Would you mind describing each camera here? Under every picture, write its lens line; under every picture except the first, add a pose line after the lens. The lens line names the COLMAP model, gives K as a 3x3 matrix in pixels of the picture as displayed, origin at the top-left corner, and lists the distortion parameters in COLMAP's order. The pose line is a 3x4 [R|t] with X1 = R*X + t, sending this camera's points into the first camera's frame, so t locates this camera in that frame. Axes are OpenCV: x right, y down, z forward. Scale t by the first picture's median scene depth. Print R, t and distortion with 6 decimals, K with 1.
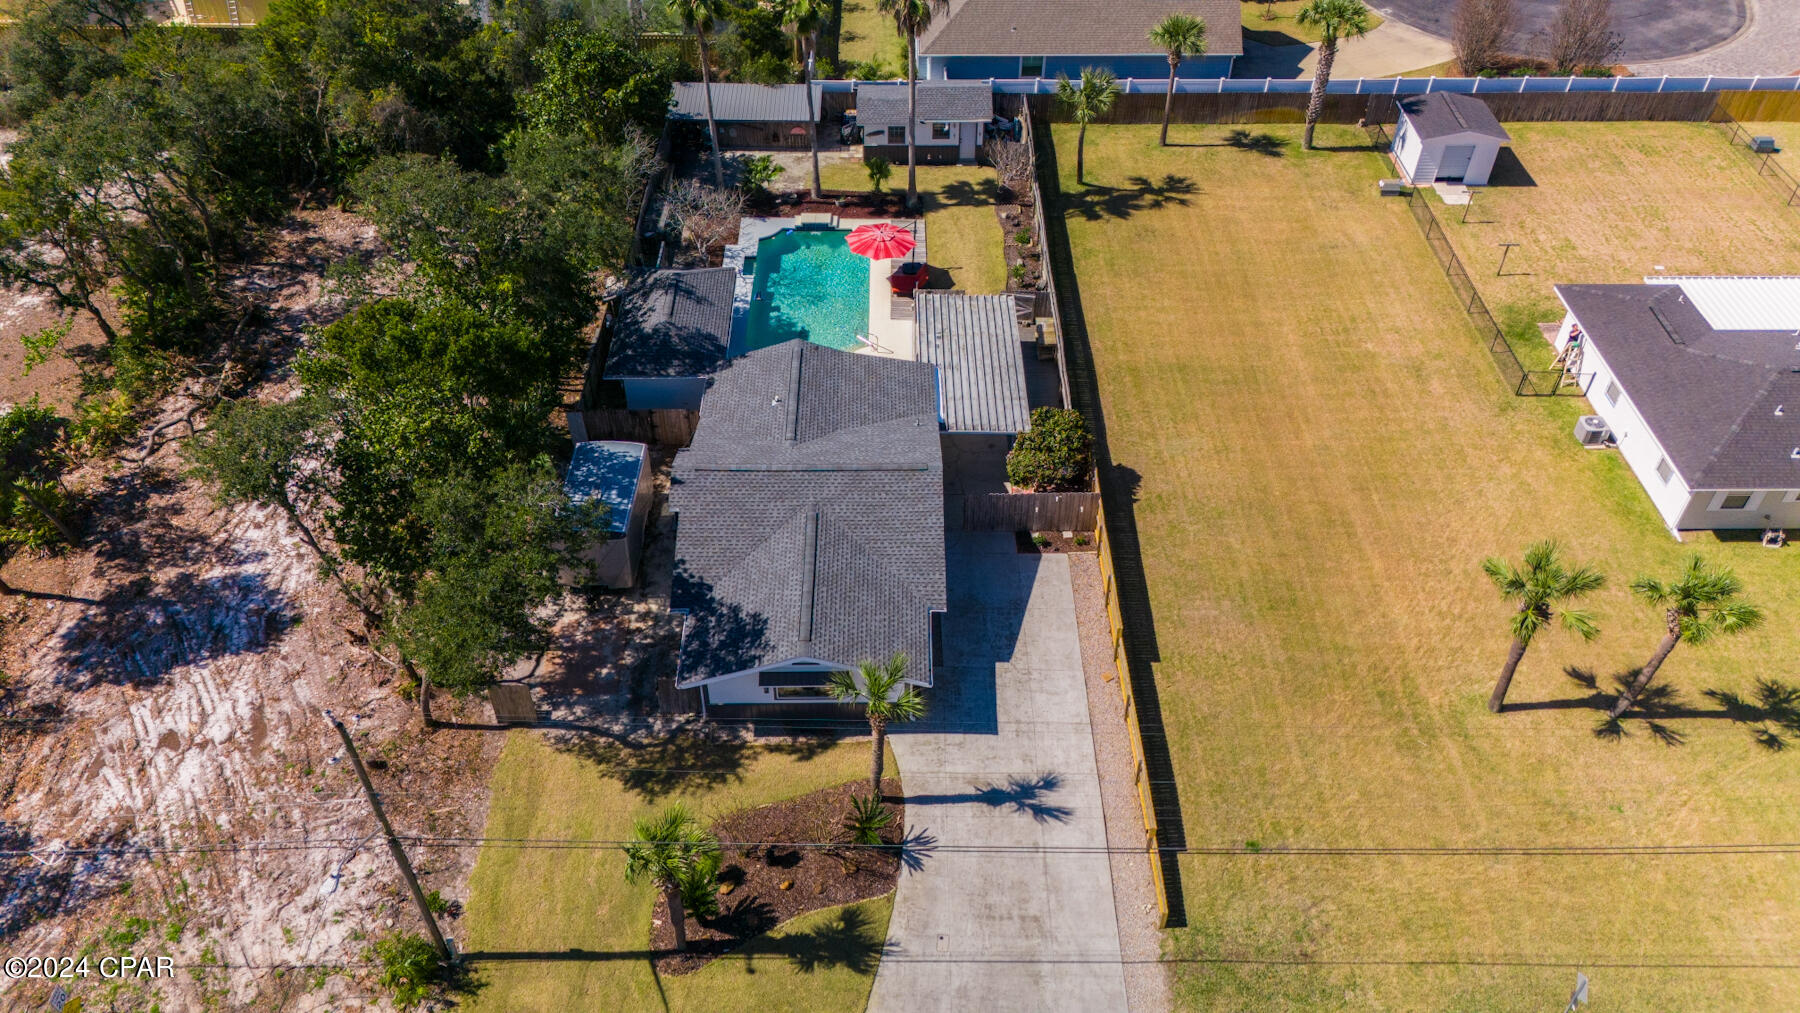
lens RADIAL K [[1317.8, 0, 900.0], [0, 1317.8, 506.5], [0, 0, 1]] dist [0.091919, -0.103589]
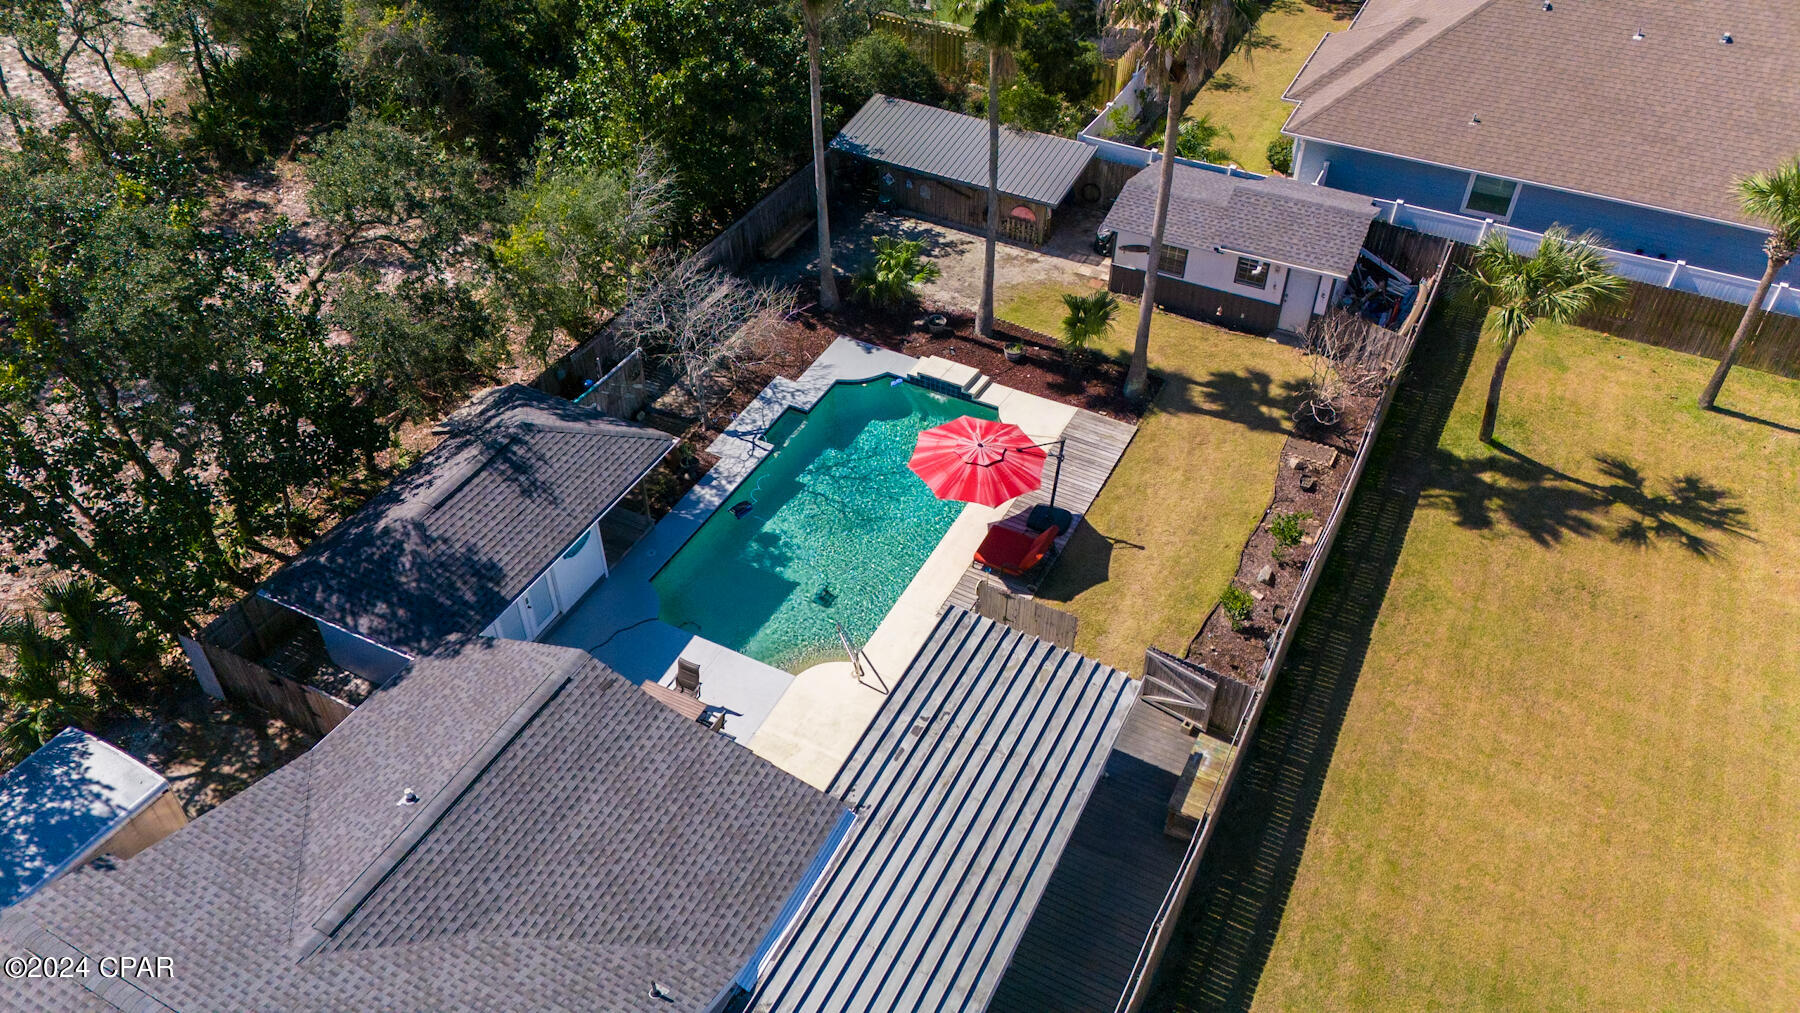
lens RADIAL K [[1317.8, 0, 900.0], [0, 1317.8, 506.5], [0, 0, 1]] dist [0.091919, -0.103589]
pose [[0.884913, 0.306483, -0.350711, 0.134179], [-0.312647, 0.949007, 0.040458, -0.183874], [0.345227, 0.073846, 0.935609, 0.488106]]
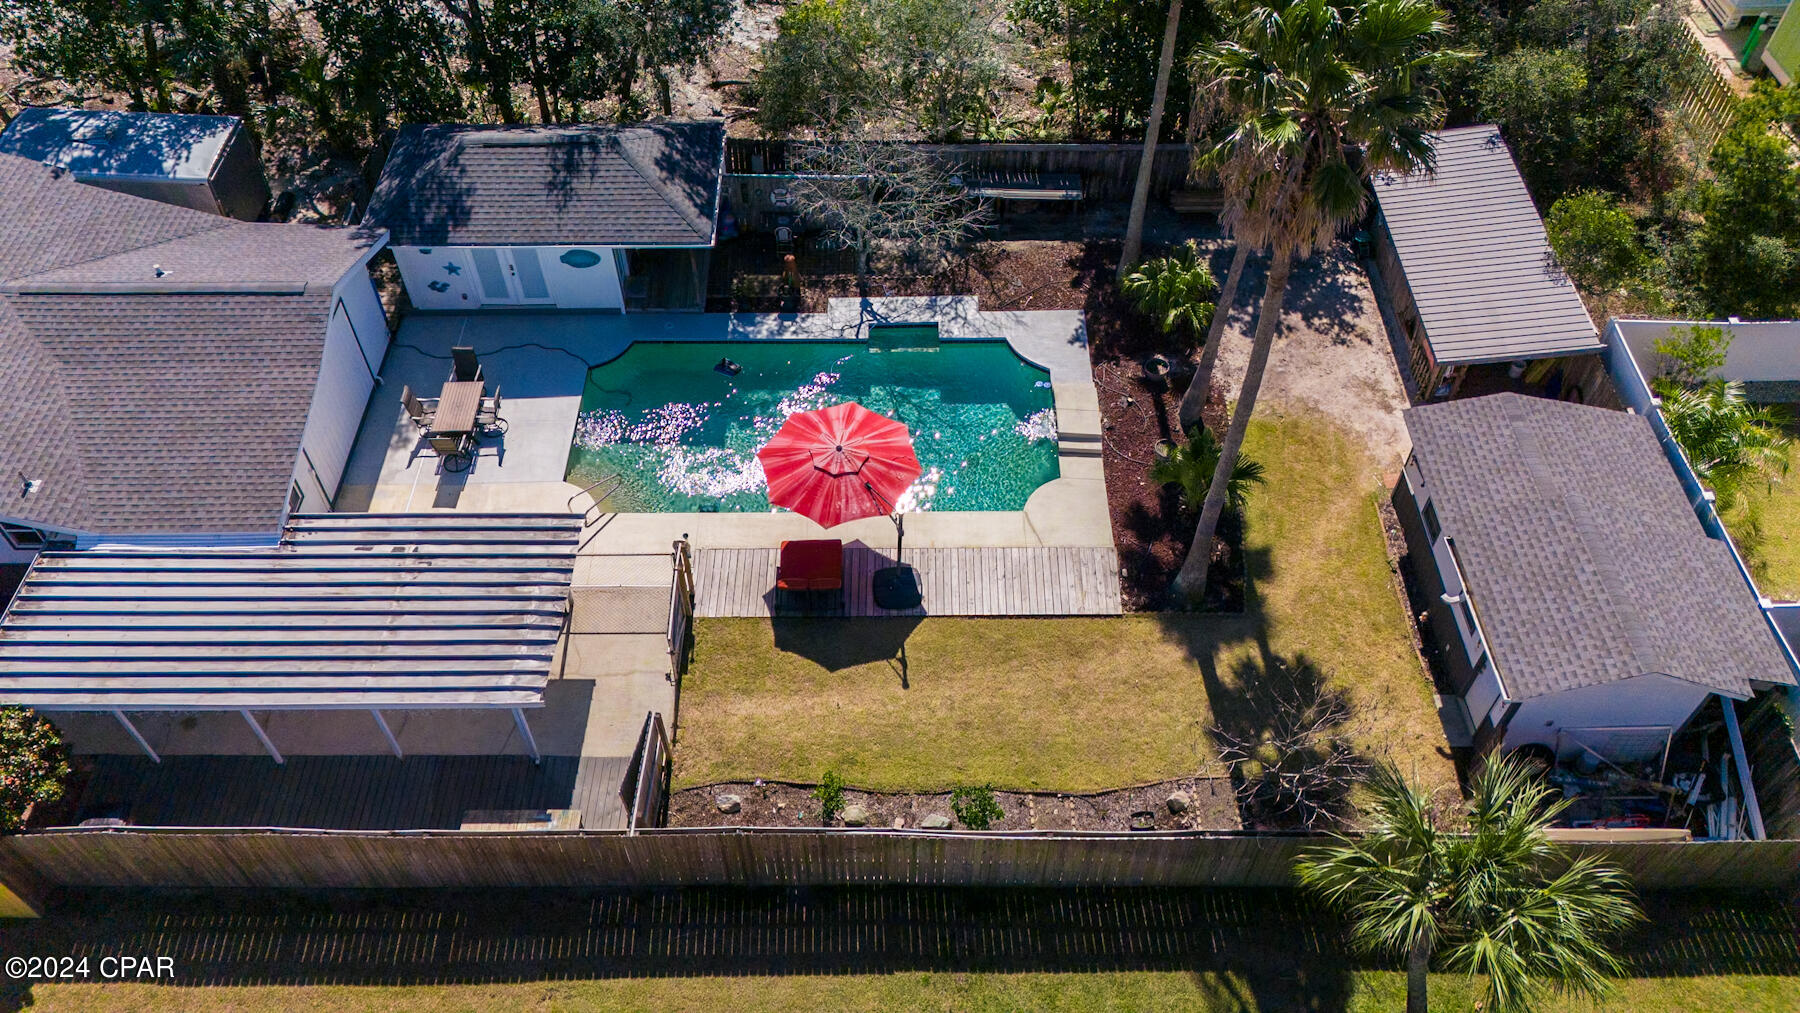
lens RADIAL K [[1317.8, 0, 900.0], [0, 1317.8, 506.5], [0, 0, 1]] dist [0.091919, -0.103589]
pose [[-0.004305, 0.755352, -0.655306, 0.264725], [-0.672331, 0.482905, 0.561047, -0.424834], [0.740238, 0.442997, 0.505767, 0.757745]]
